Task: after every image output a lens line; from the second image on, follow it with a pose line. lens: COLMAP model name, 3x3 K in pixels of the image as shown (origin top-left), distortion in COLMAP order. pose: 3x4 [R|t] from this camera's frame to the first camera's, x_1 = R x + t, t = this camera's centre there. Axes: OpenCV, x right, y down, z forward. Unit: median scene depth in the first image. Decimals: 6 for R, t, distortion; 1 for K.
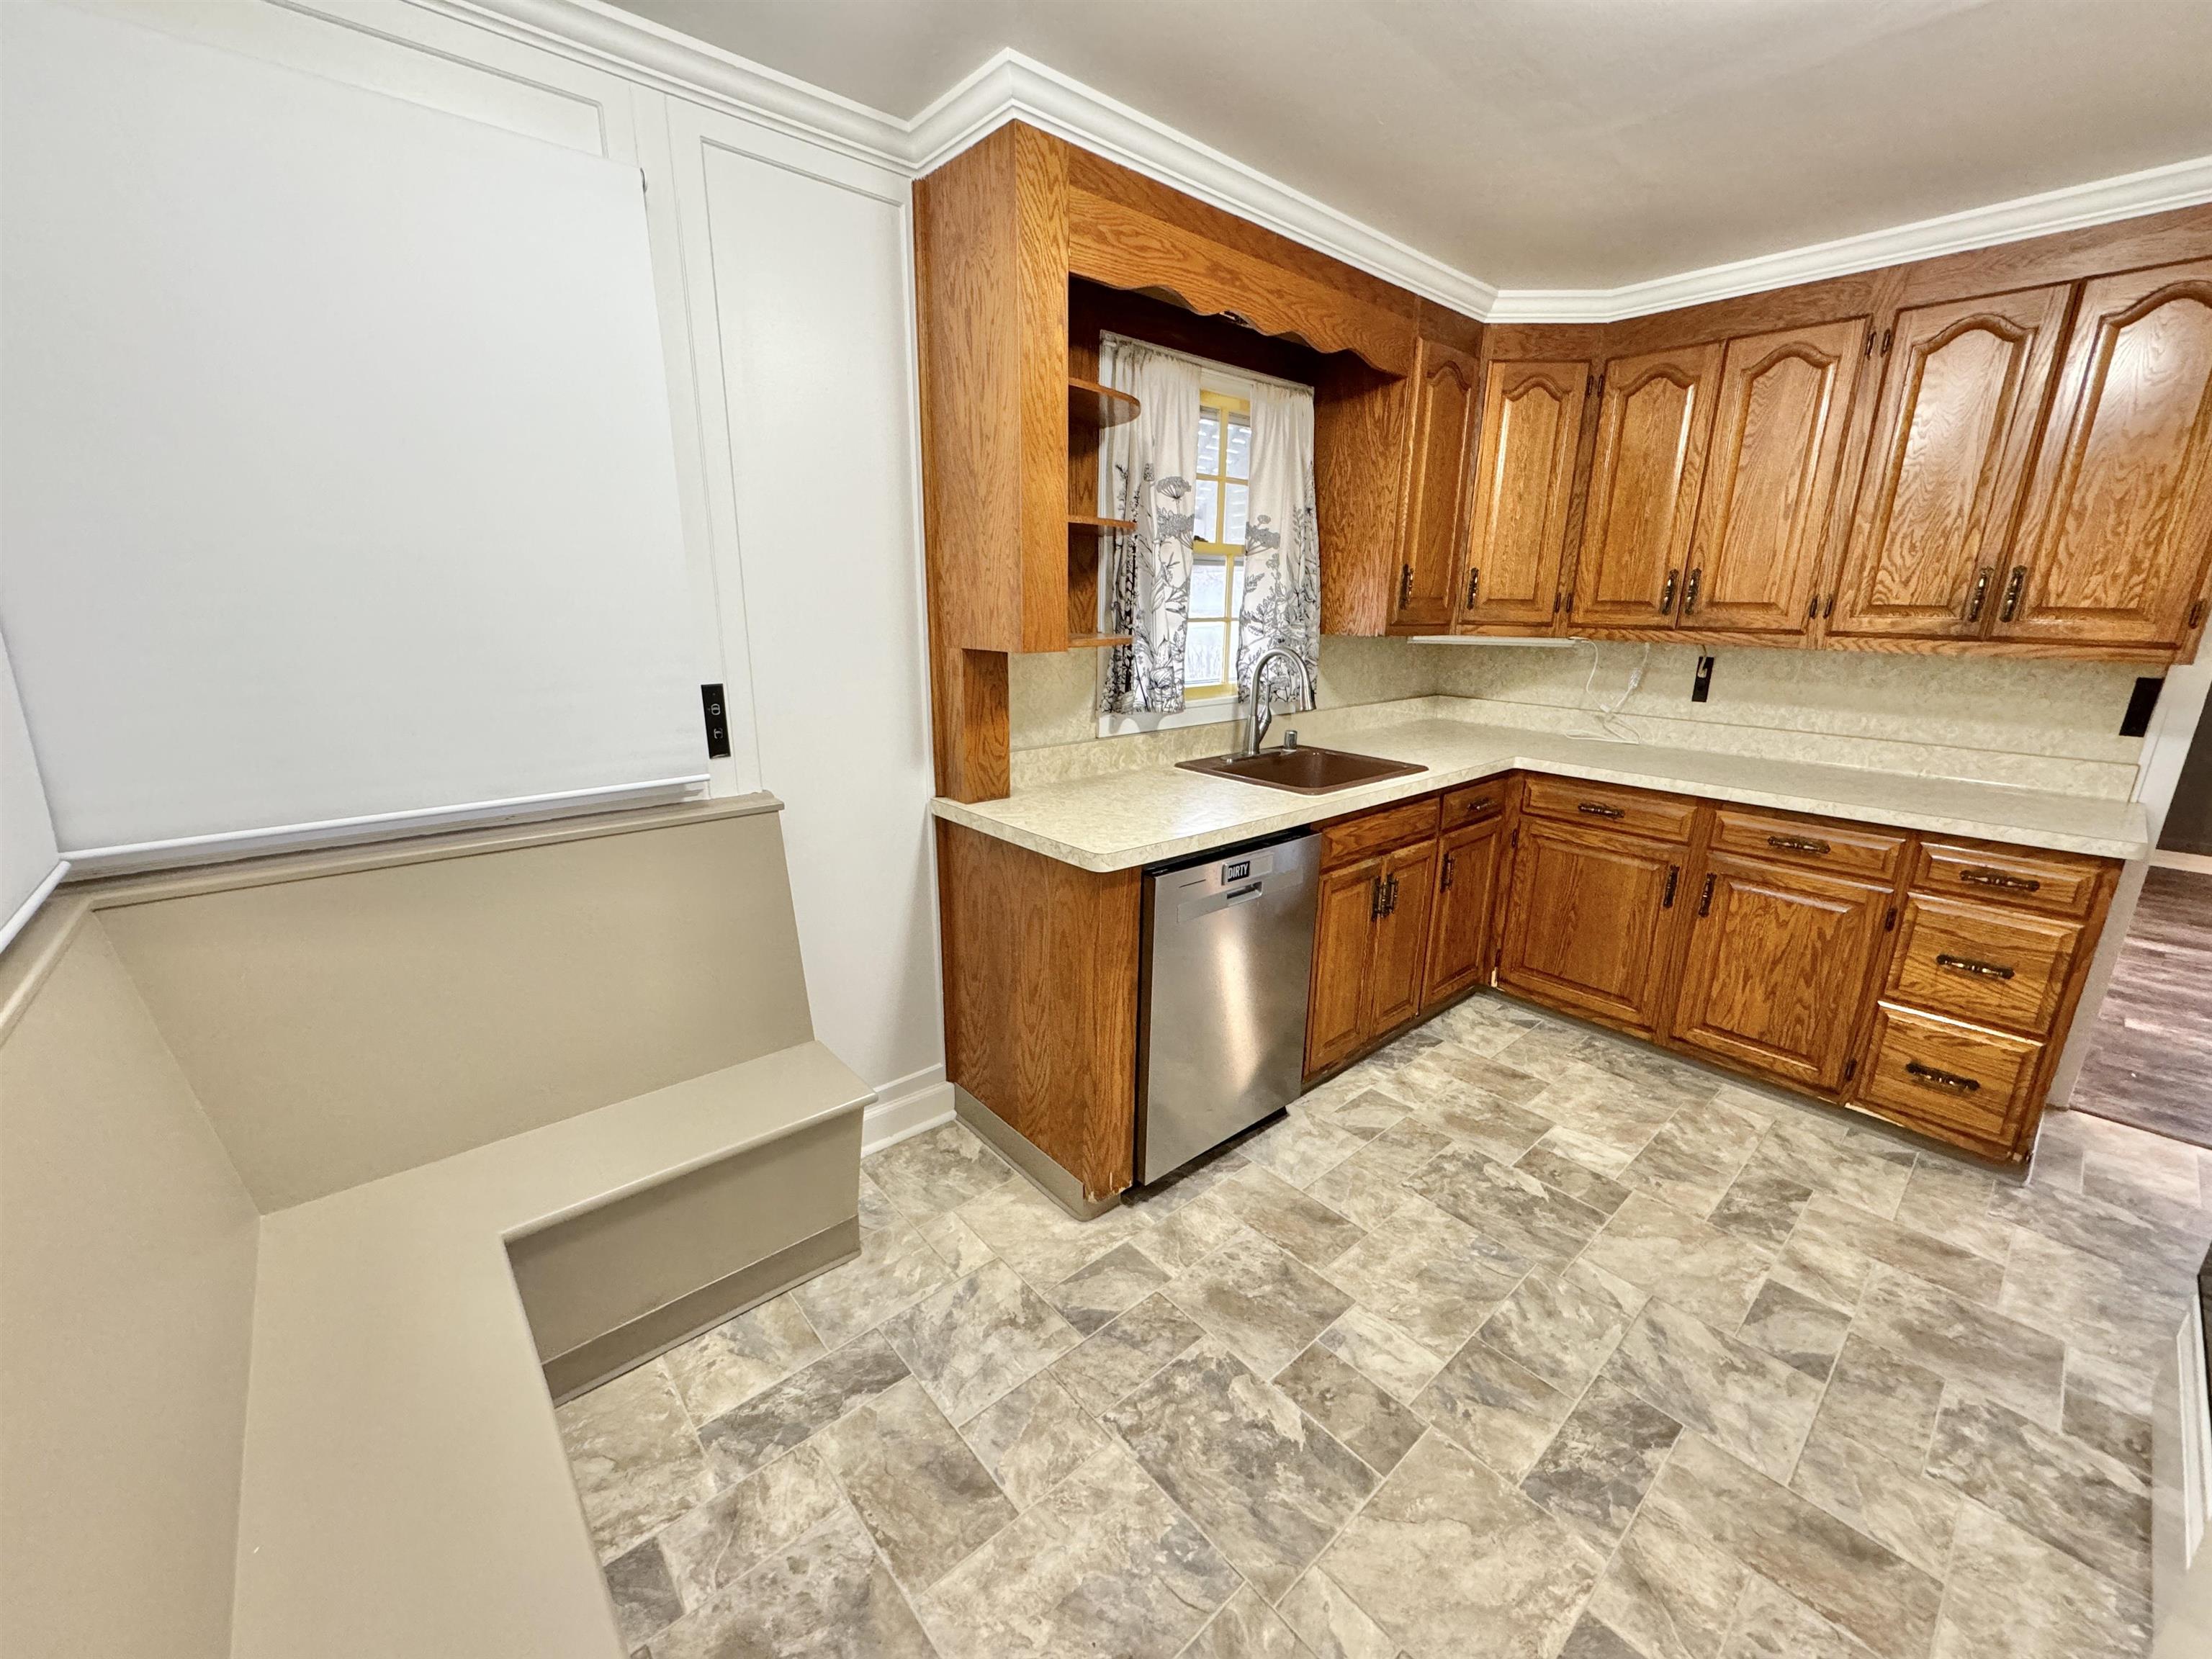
lens RADIAL K [[879.8, 0, 1106.0], [0, 879.8, 829.5], [0, 0, 1]] dist [-0.001156, -0.000241]
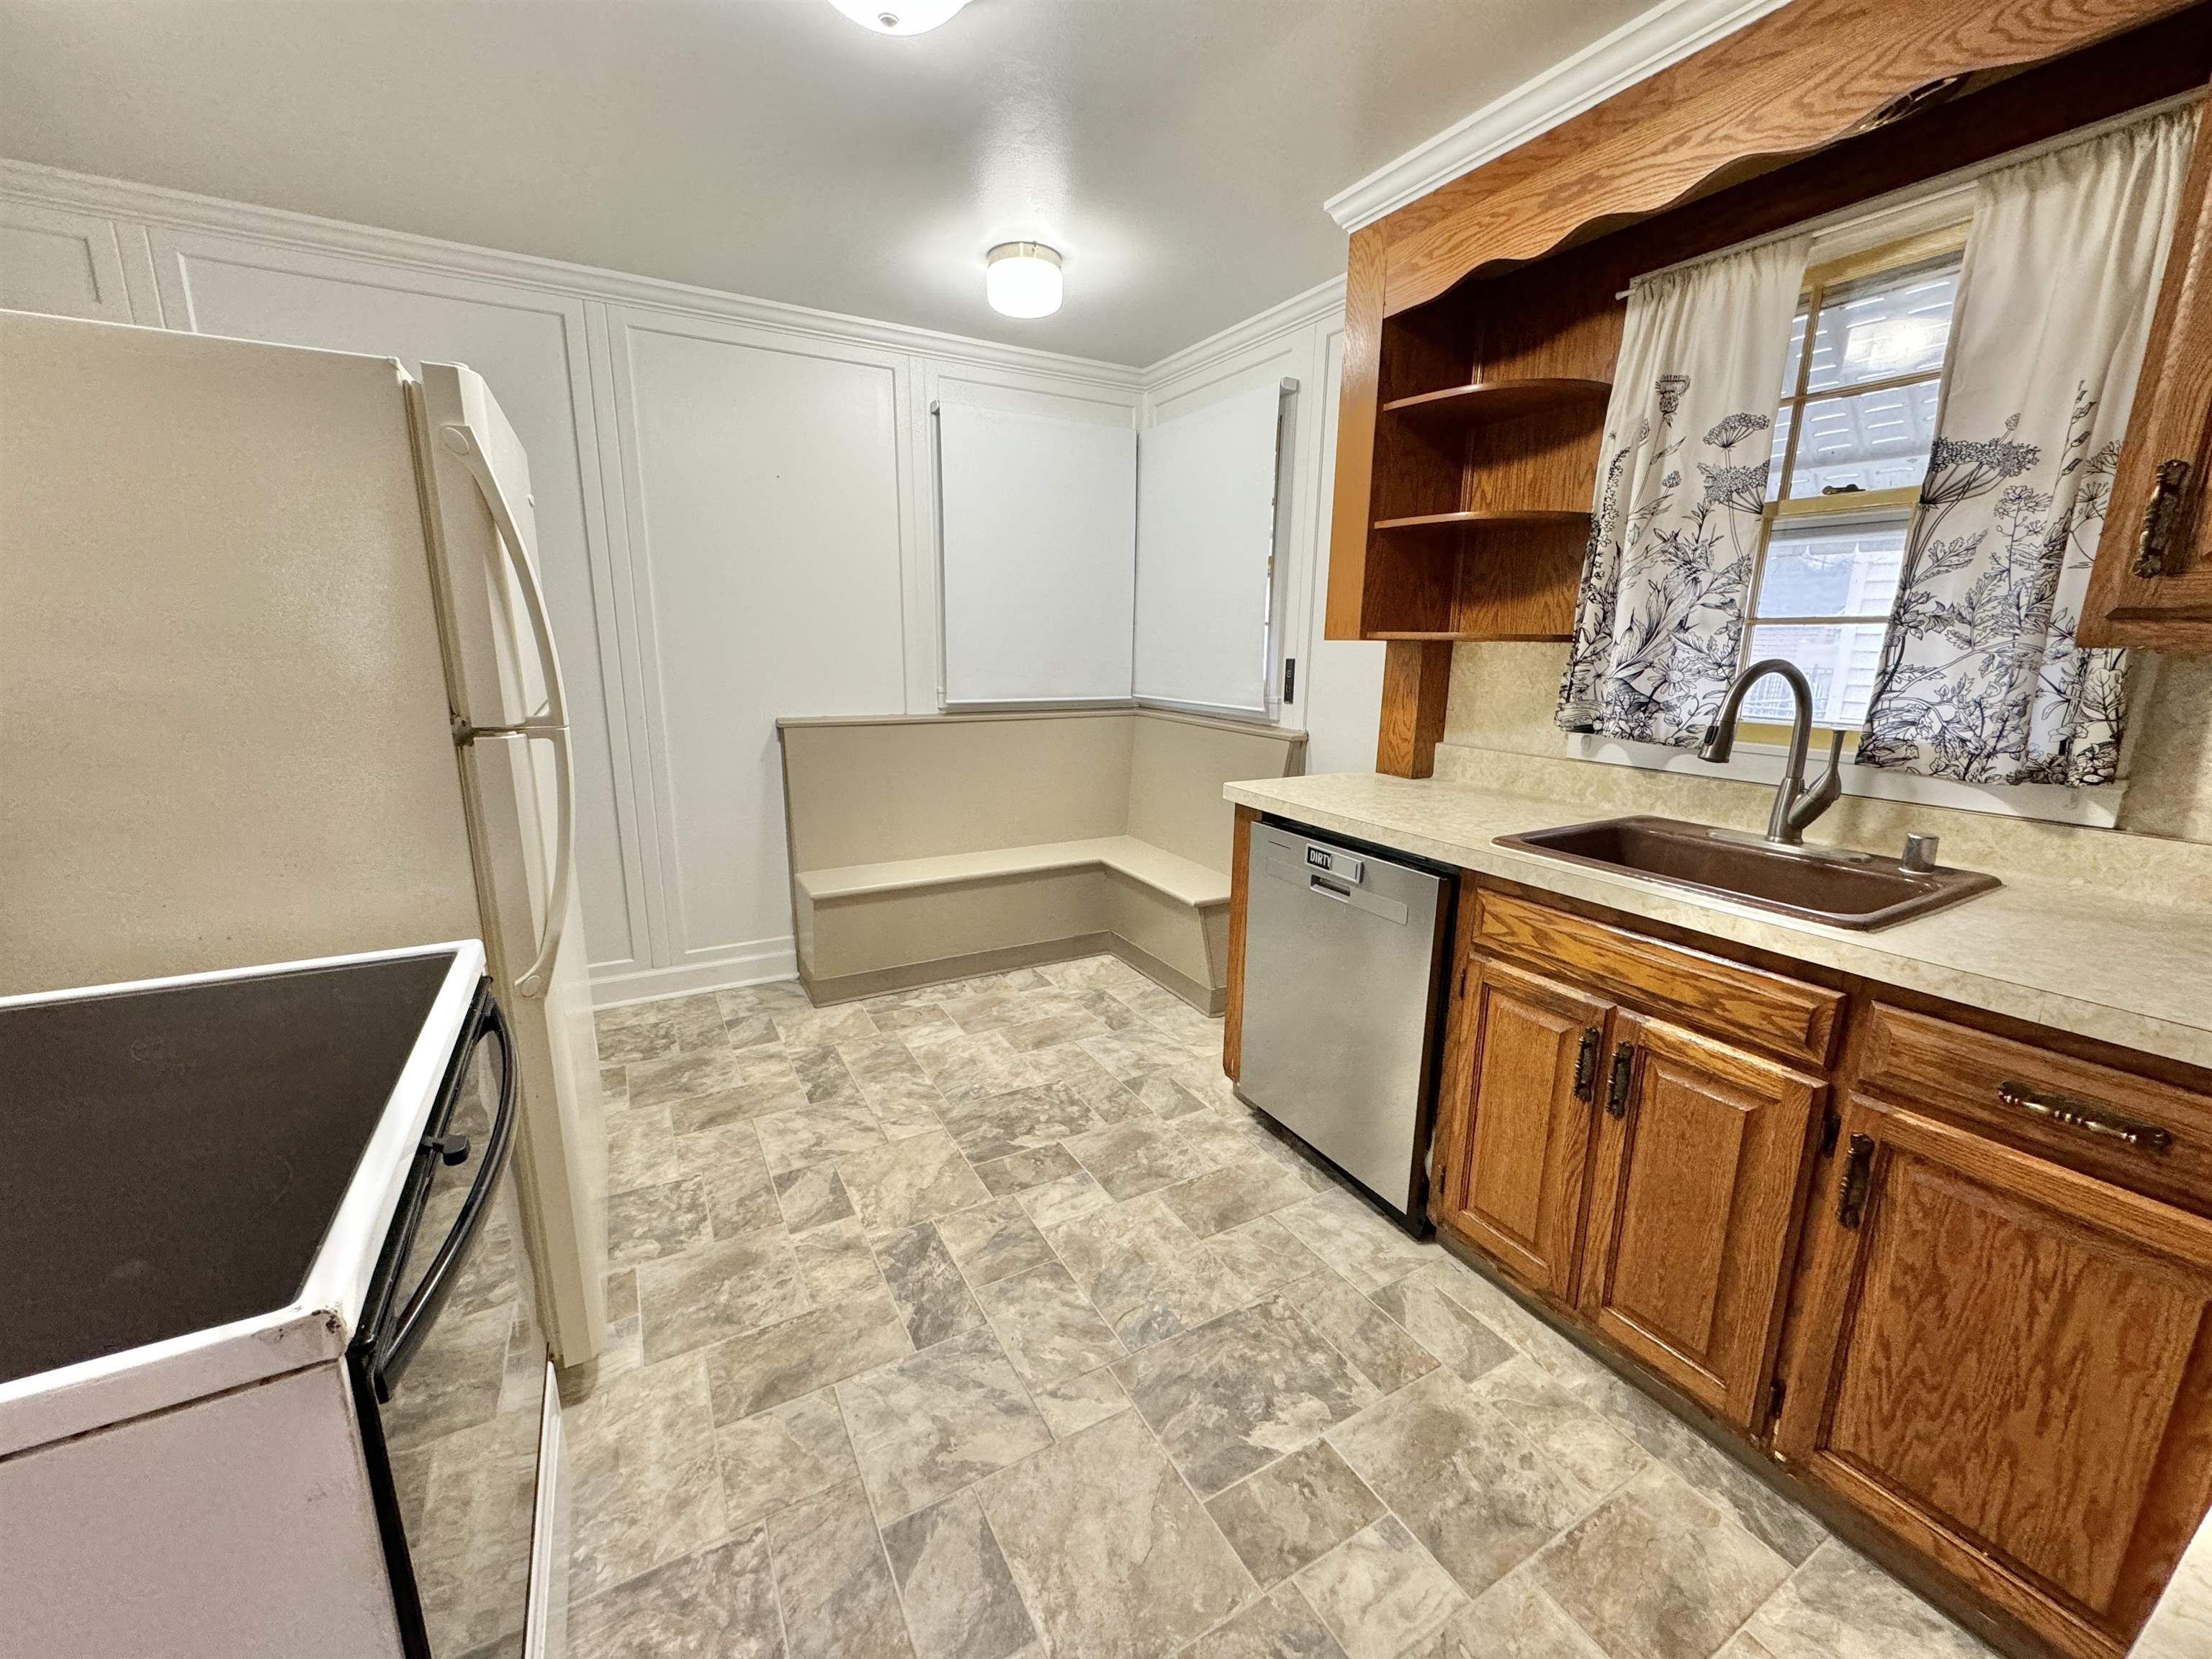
lens RADIAL K [[880.4, 0, 1105.3], [0, 880.4, 828.1], [0, 0, 1]] dist [-0.002042, -0.000062]
pose [[-0.211317, 0.196820, -0.957396, 0.934911], [-0.264337, 0.931506, 0.249843, -0.137655], [0.940995, 0.305872, -0.144817, 0.736966]]
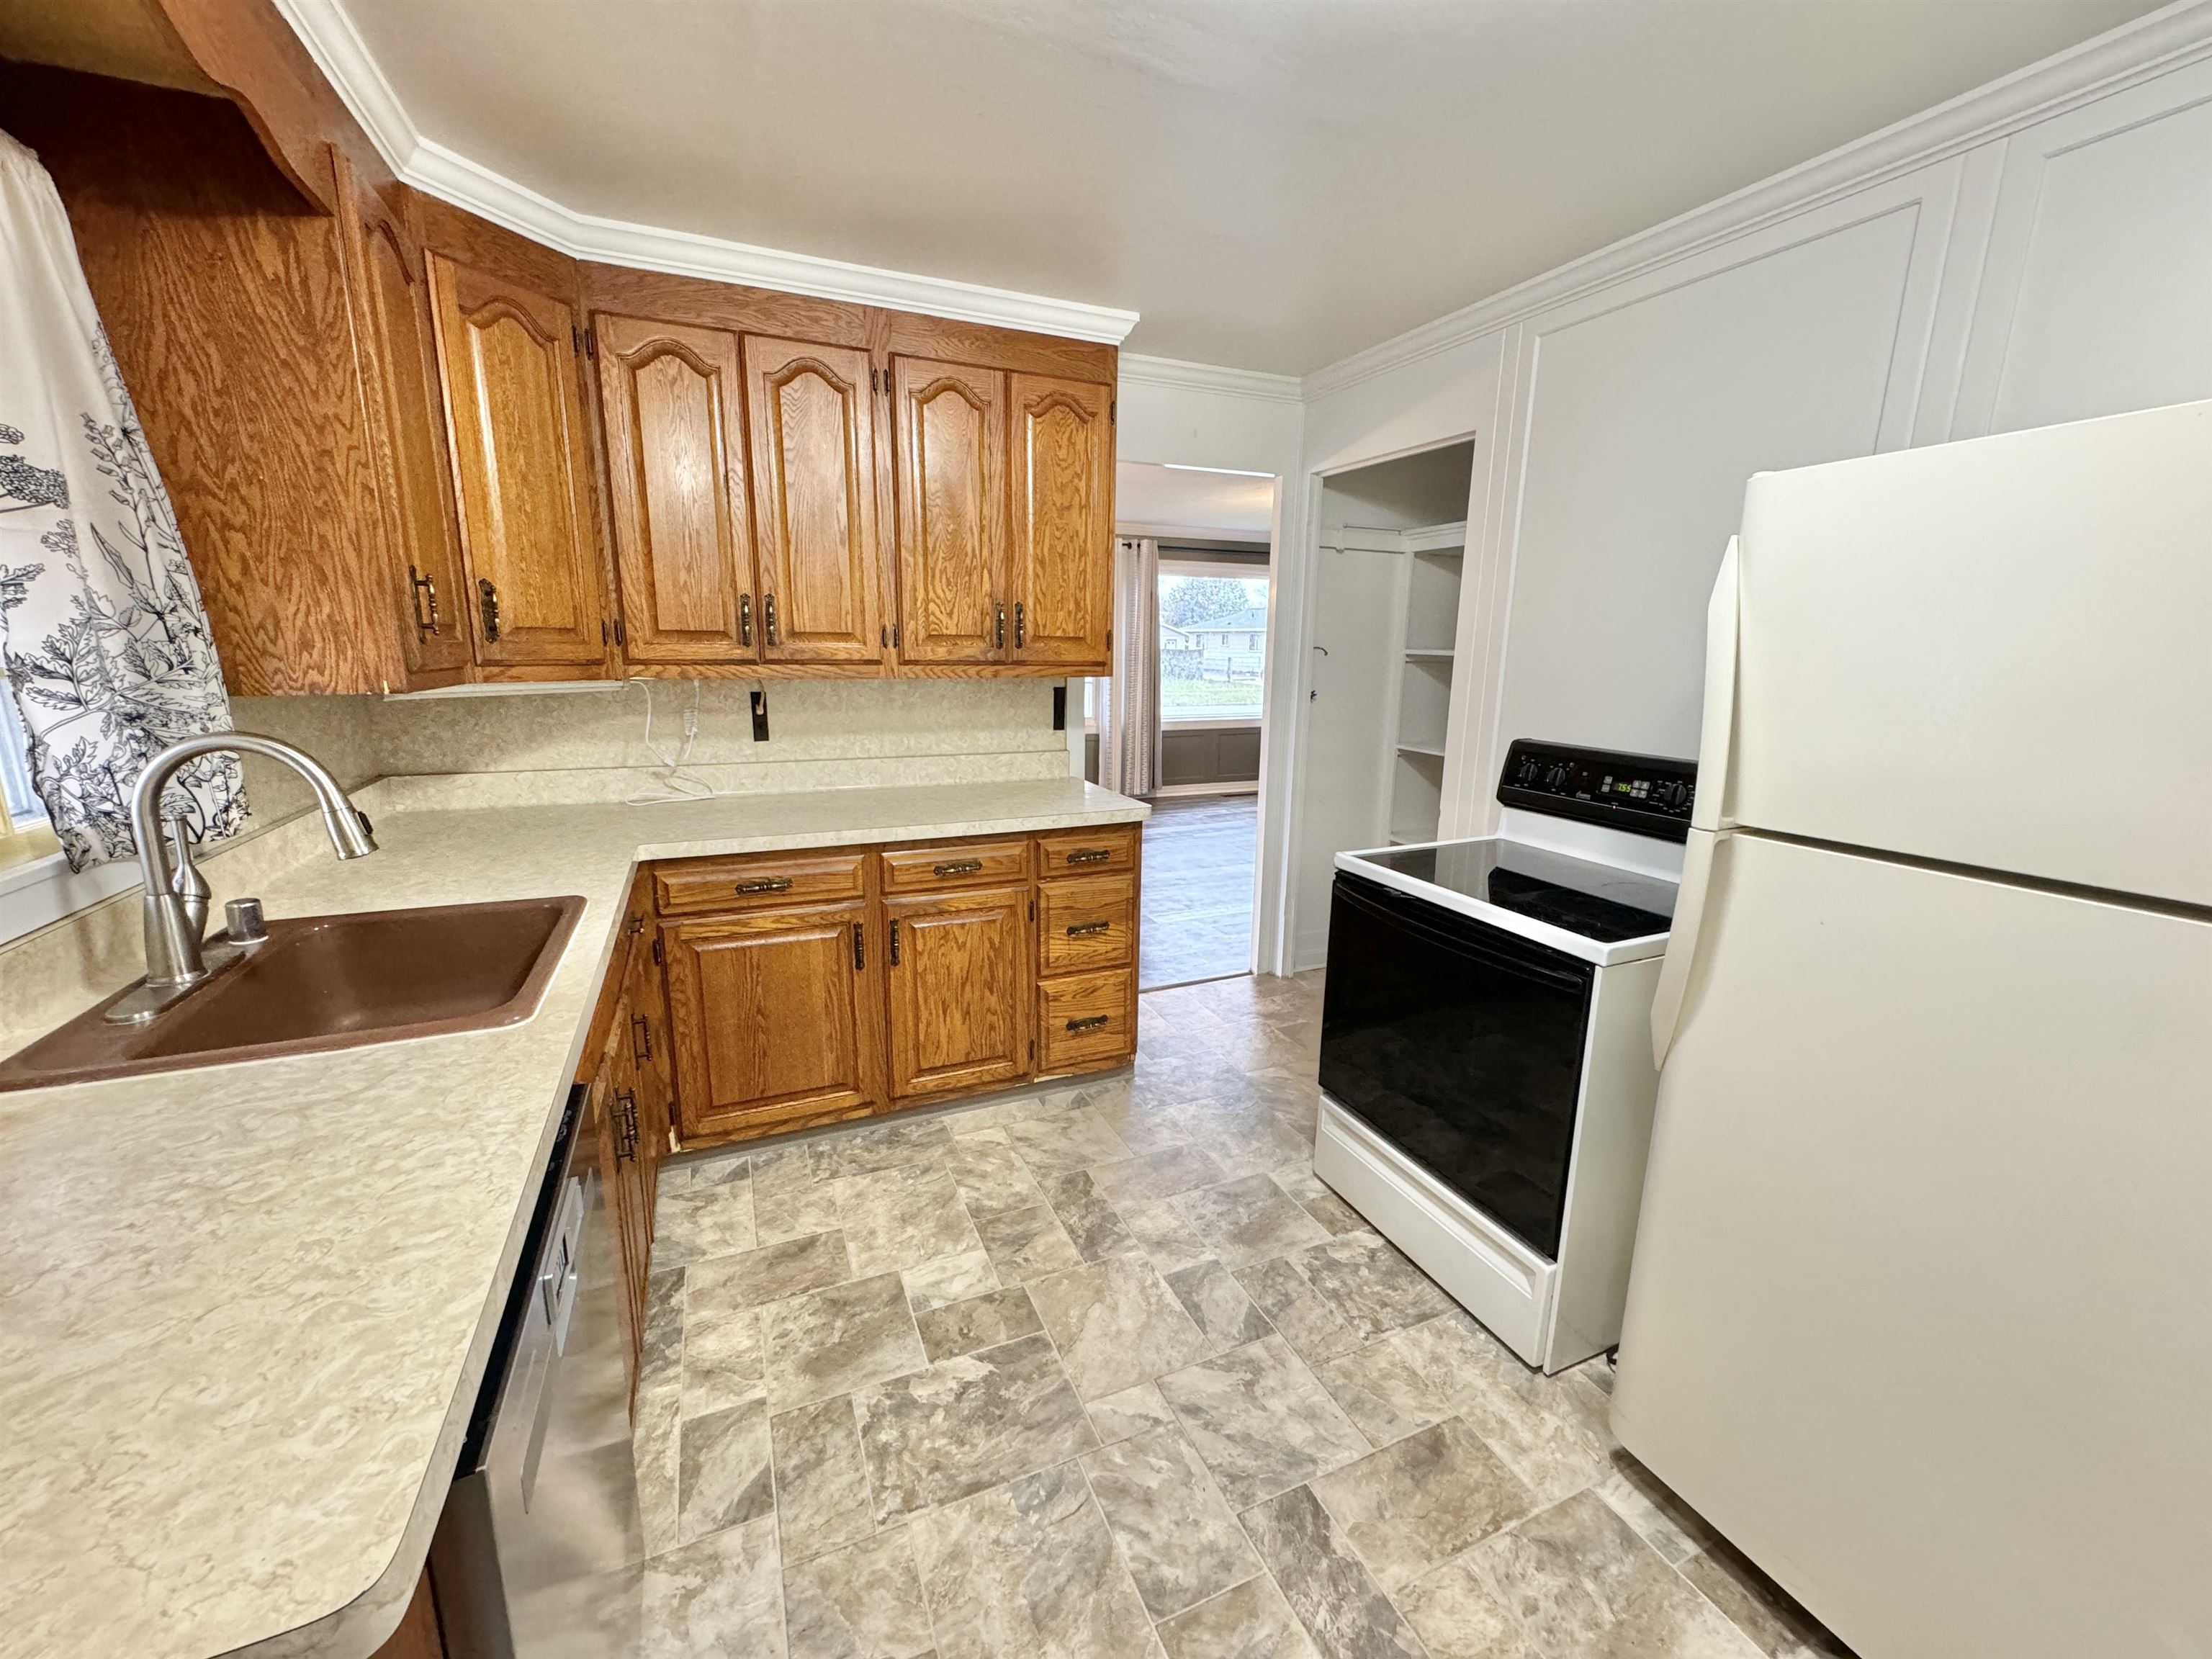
lens RADIAL K [[878.7, 0, 1107.6], [0, 878.7, 828.1], [0, 0, 1]] dist [-0.000549, 0.000274]
pose [[0.300894, -0.207953, 0.930709, -0.096689], [0.236823, 0.961658, 0.138304, -0.123070], [-0.923785, 0.178798, 0.338605, 0.469968]]
